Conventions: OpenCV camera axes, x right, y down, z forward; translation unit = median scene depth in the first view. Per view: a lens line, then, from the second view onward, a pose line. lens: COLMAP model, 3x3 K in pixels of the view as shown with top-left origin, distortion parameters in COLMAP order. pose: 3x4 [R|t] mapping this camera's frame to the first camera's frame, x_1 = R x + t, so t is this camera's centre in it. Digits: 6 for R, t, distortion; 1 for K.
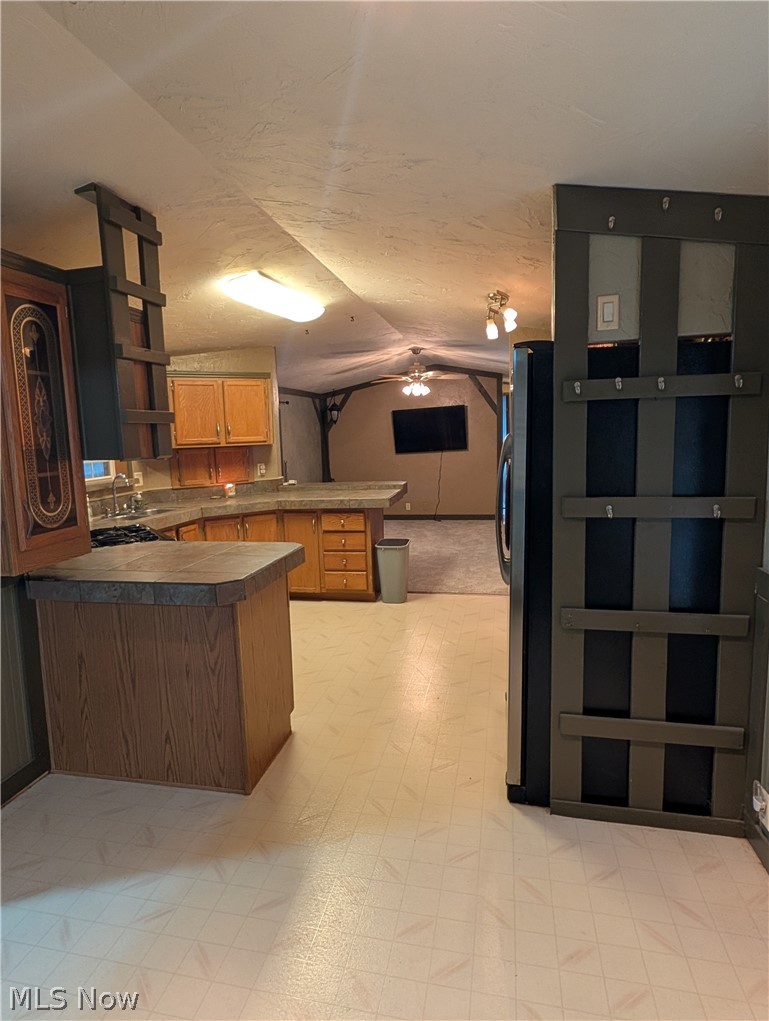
lens RADIAL K [[610.8, 0, 354.7], [0, 610.8, 514.4], [0, 0, 1]] dist [-0.000228, -0.000890]
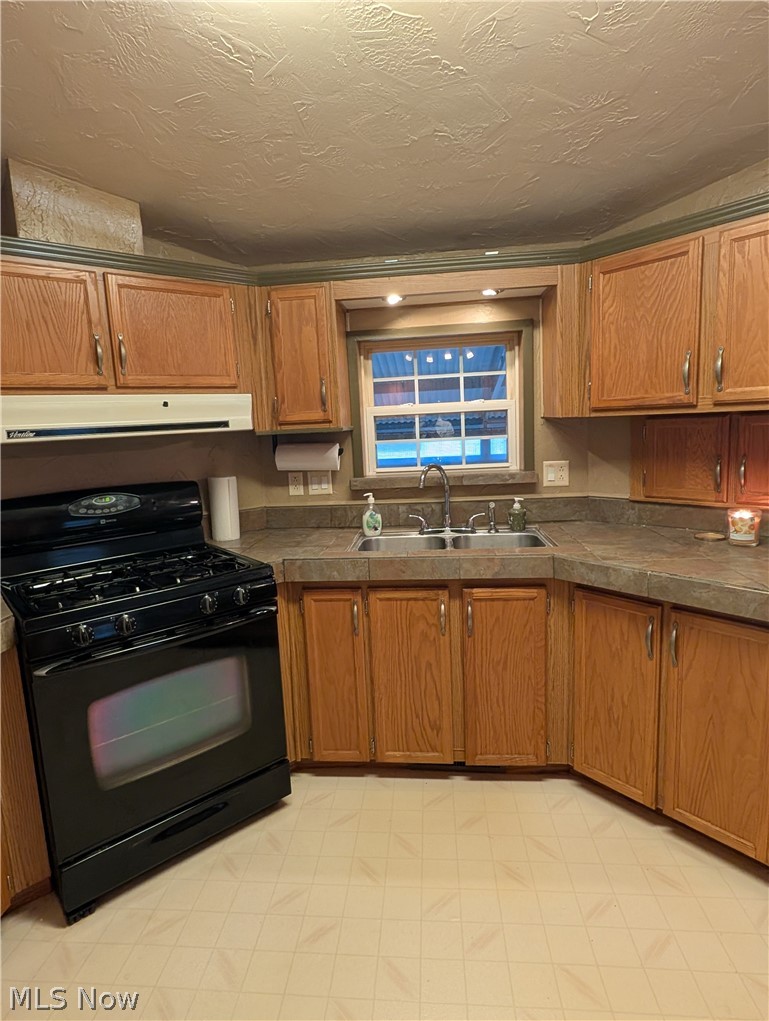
lens RADIAL K [[559.6, 0, 377.5], [0, 559.6, 507.3], [0, 0, 1]] dist [0.000664, -0.000802]
pose [[0.146875, 0.176290, -0.973319, 0.107866], [-0.088543, 0.982383, 0.164570, -0.094003], [0.985184, 0.062010, 0.159897, 0.754243]]
